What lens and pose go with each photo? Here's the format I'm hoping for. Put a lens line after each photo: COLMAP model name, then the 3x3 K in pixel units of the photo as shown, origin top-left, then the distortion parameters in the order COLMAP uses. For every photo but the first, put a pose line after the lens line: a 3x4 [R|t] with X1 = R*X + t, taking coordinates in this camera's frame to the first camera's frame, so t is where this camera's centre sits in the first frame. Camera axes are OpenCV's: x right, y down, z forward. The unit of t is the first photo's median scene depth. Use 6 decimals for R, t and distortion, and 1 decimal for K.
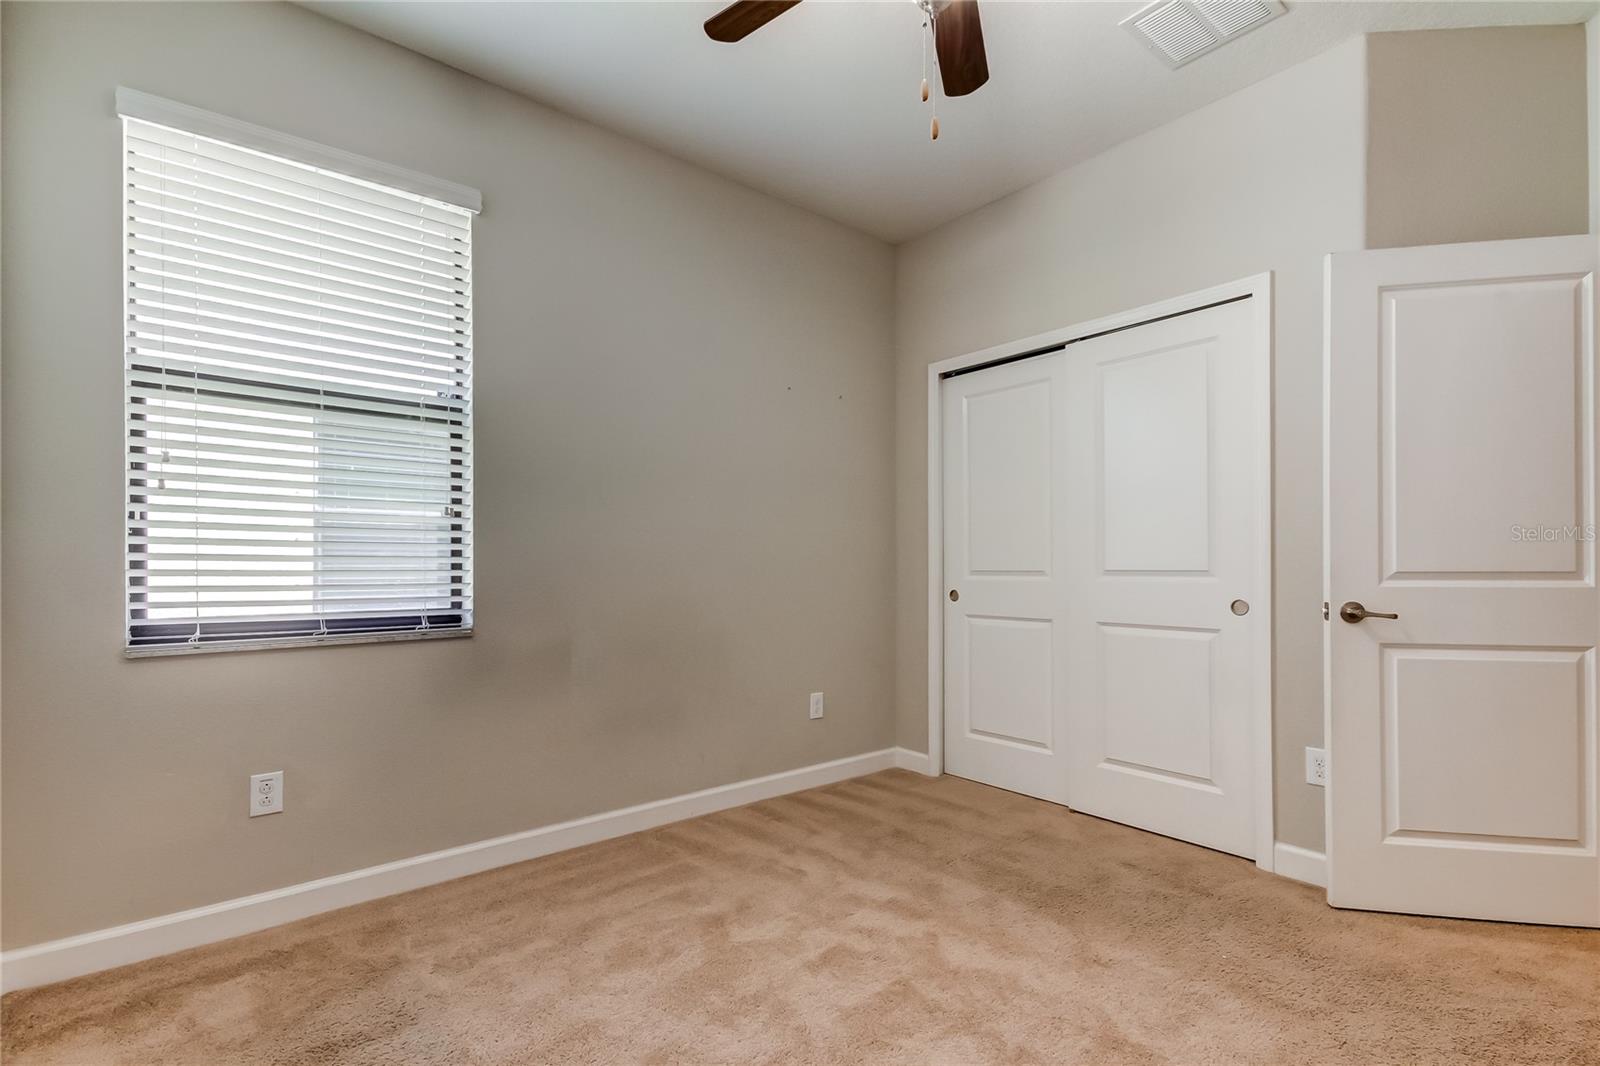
lens RADIAL K [[749.7, 0, 805.6], [0, 749.7, 554.9], [0, 0, 1]] dist [0.013338, -0.001290]
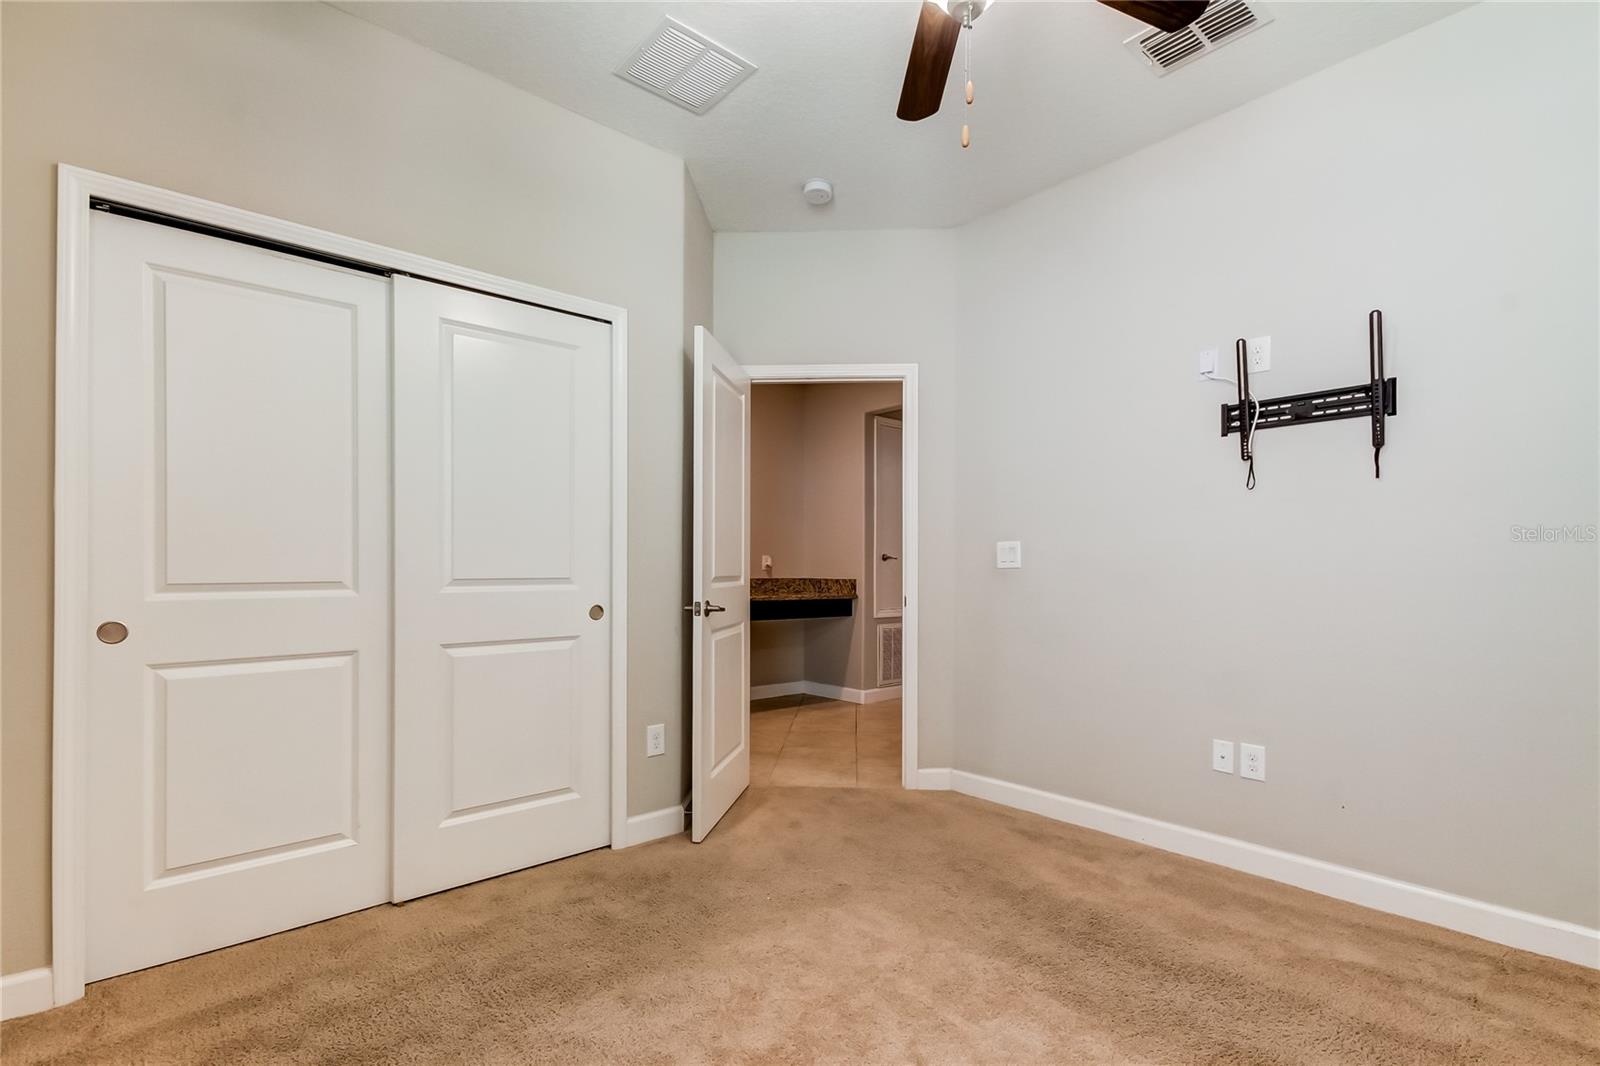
lens RADIAL K [[744.0, 0, 814.6], [0, 744.0, 558.4], [0, 0, 1]] dist [0.025609, -0.012899]
pose [[-0.043003, 0.014654, 0.998967, -0.466368], [-0.013499, 0.999793, -0.015247, 0.005655], [-0.998984, -0.014141, -0.042796, 0.714477]]
